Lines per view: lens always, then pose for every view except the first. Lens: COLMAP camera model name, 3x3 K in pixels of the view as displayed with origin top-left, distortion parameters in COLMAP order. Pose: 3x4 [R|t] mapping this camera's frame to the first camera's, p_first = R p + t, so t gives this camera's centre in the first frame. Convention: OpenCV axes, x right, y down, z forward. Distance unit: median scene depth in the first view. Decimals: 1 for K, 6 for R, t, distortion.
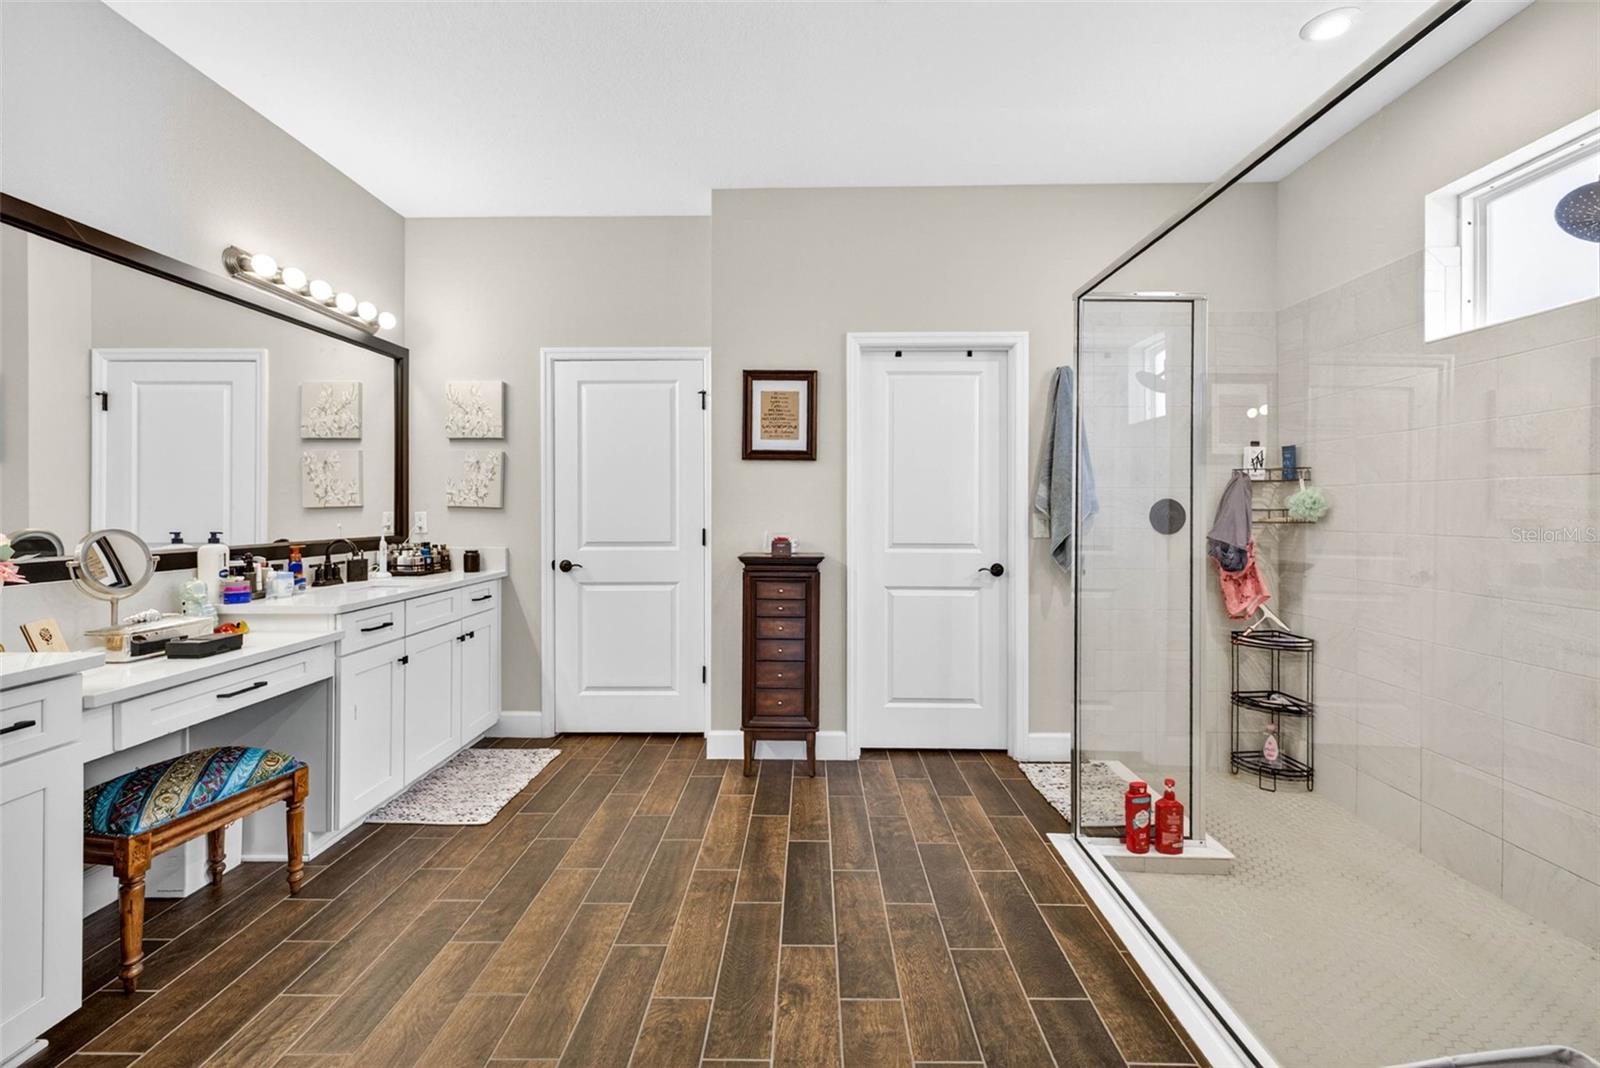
lens RADIAL K [[684.3, 0, 795.6], [0, 684.3, 527.2], [0, 0, 1]] dist [0.003200, 0.000116]
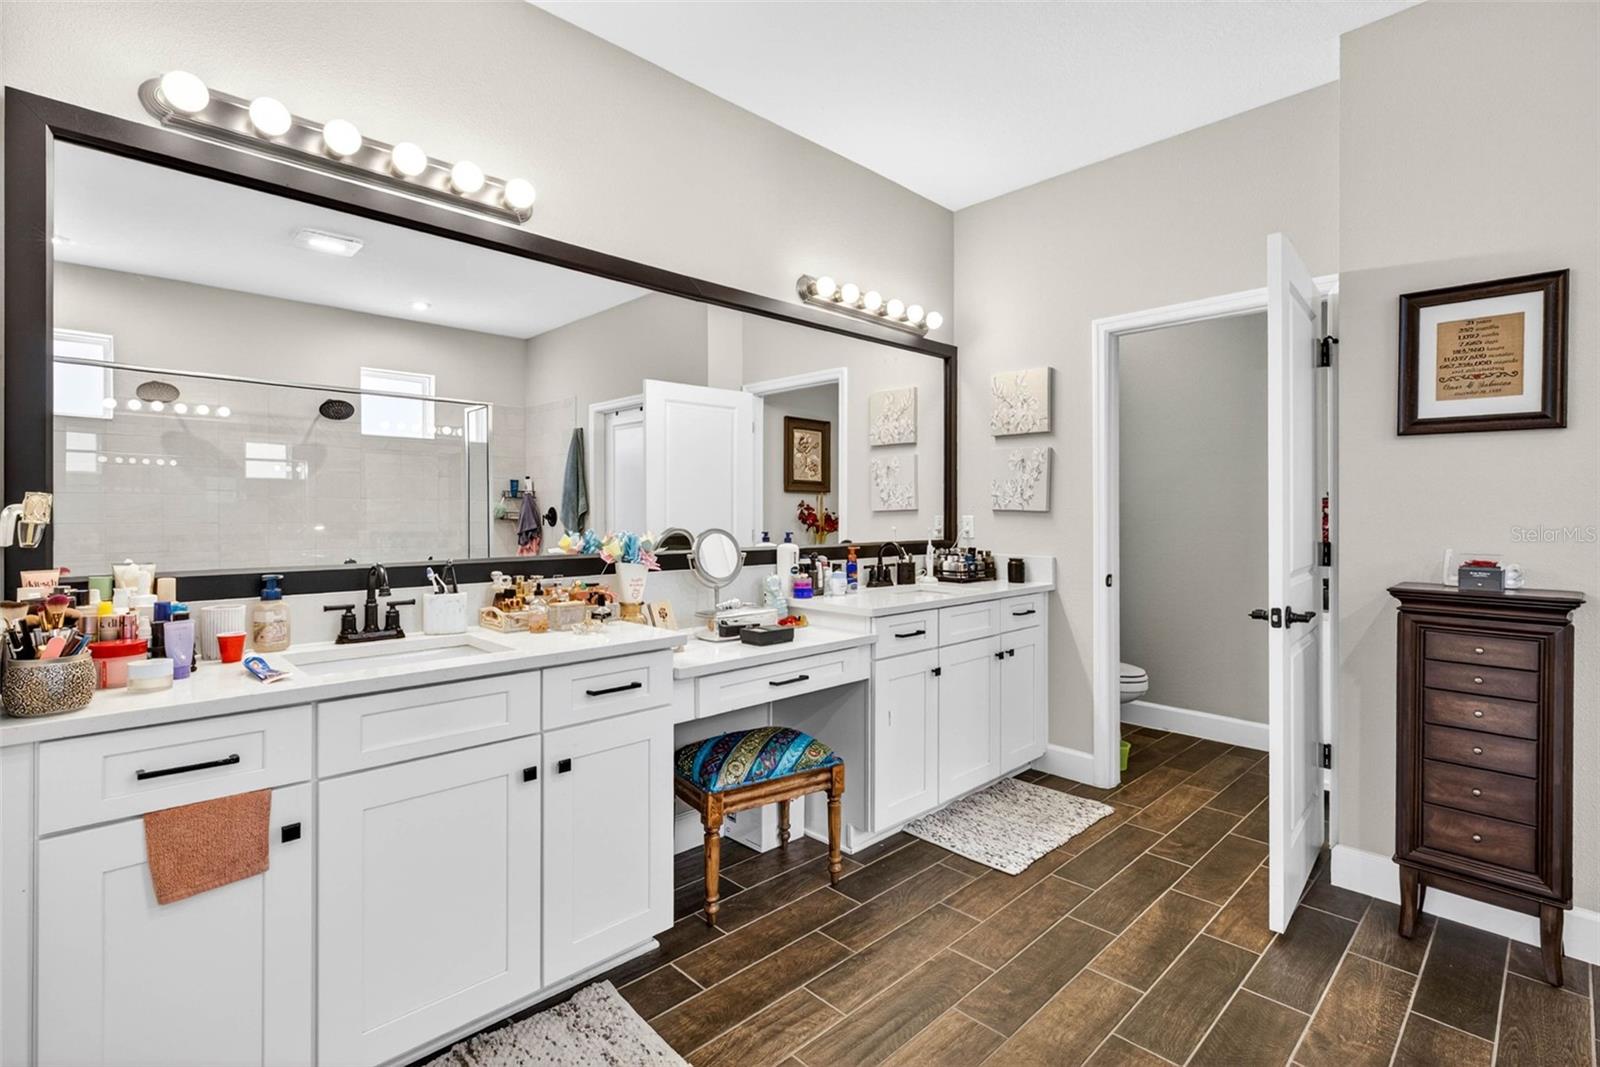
lens RADIAL K [[703.5, 0, 842.6], [0, 703.5, 515.3], [0, 0, 1]] dist [0.001811, 0.000642]
pose [[0.708404, 0.003854, -0.705797, 0.022814], [-0.020654, 0.999670, -0.015272, -0.004794], [0.705505, 0.025397, 0.708250, 0.210032]]
